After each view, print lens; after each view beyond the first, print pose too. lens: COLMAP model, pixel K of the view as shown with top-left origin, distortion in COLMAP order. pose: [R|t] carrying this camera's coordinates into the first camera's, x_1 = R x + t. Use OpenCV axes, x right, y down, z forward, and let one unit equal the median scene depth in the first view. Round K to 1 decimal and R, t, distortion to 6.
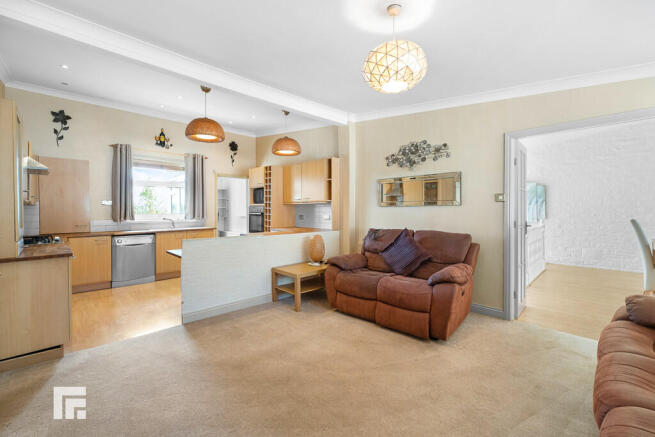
lens RADIAL K [[278.2, 0, 328.3], [0, 278.2, 211.8], [0, 0, 1]] dist [0.002225, -0.000557]
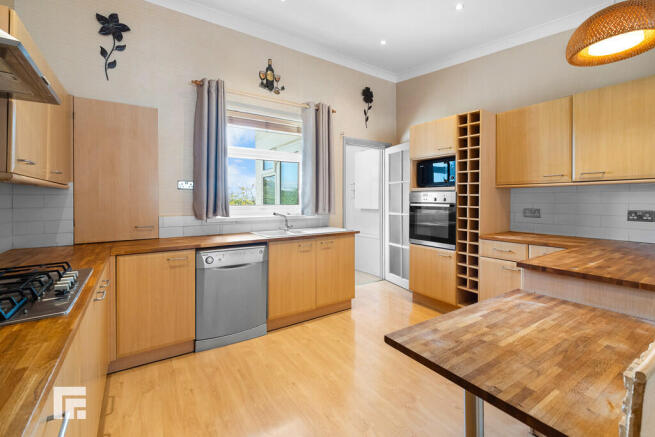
lens RADIAL K [[278.2, 0, 328.6], [0, 278.2, 199.2], [0, 0, 1]] dist [0.002225, -0.000557]
pose [[0.985381, 0.003521, -0.170329, -0.408632], [-0.004596, 0.999972, -0.005918, -0.002413], [0.170303, 0.006614, 0.985370, 0.487974]]
